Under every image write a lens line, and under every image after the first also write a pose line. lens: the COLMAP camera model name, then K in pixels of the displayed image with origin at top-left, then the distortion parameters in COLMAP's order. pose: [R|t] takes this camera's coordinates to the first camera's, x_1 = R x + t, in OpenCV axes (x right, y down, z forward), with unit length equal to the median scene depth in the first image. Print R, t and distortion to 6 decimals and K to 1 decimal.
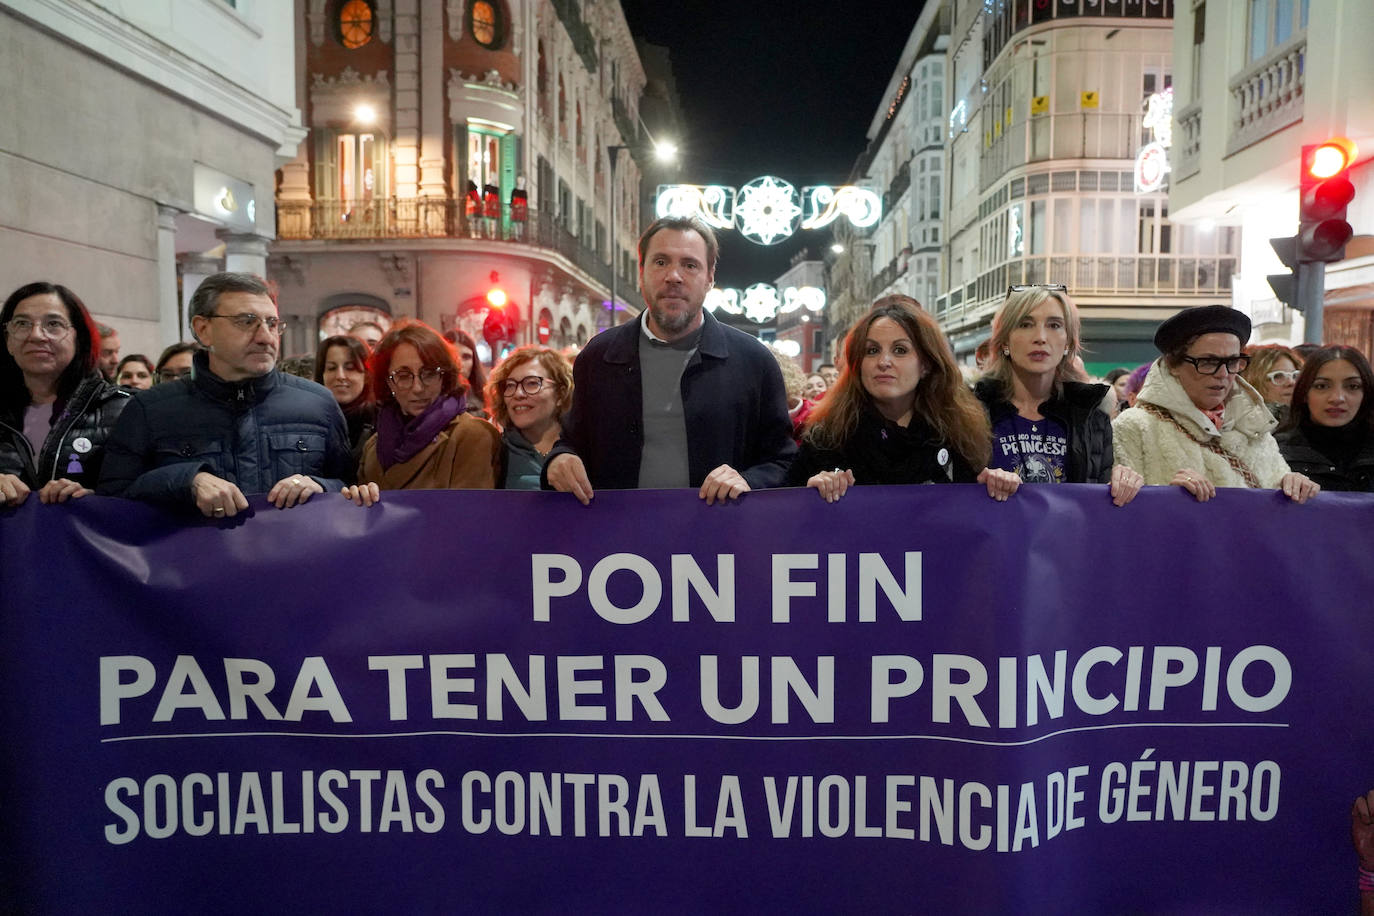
lens RADIAL K [[1039.3, 0, 684.5], [0, 1039.3, 455.3], [0, 0, 1]] dist [-0.020917, 0.006182]
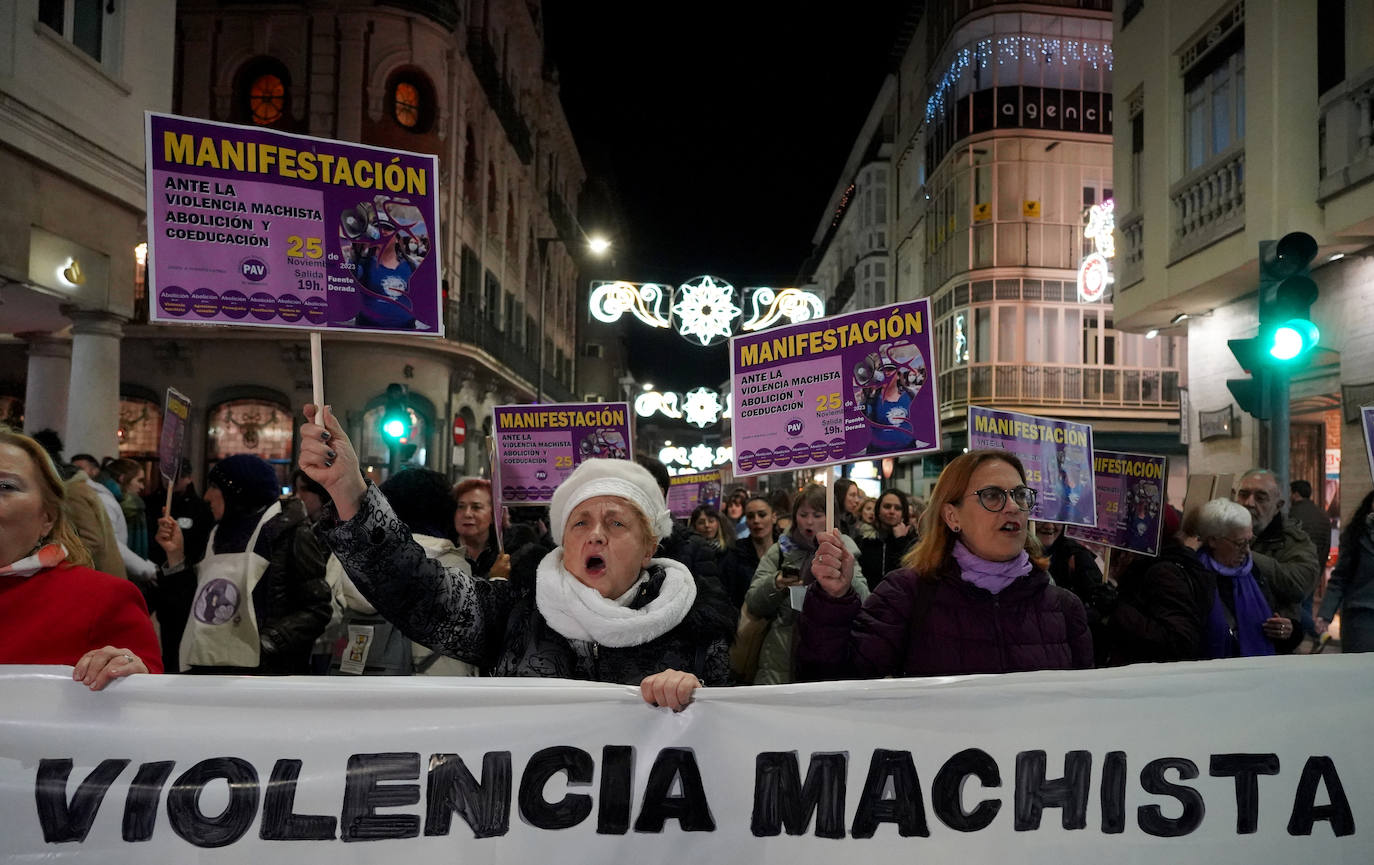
lens RADIAL K [[1268.0, 0, 689.2], [0, 1268.0, 434.1], [0, 0, 1]] dist [-0.040395, 0.000000]
pose [[0.994950, 0.019236, 0.098513, -0.047414], [-0.007833, 0.993351, -0.114856, 0.010505], [-0.100067, 0.113504, 0.988485, -0.133617]]
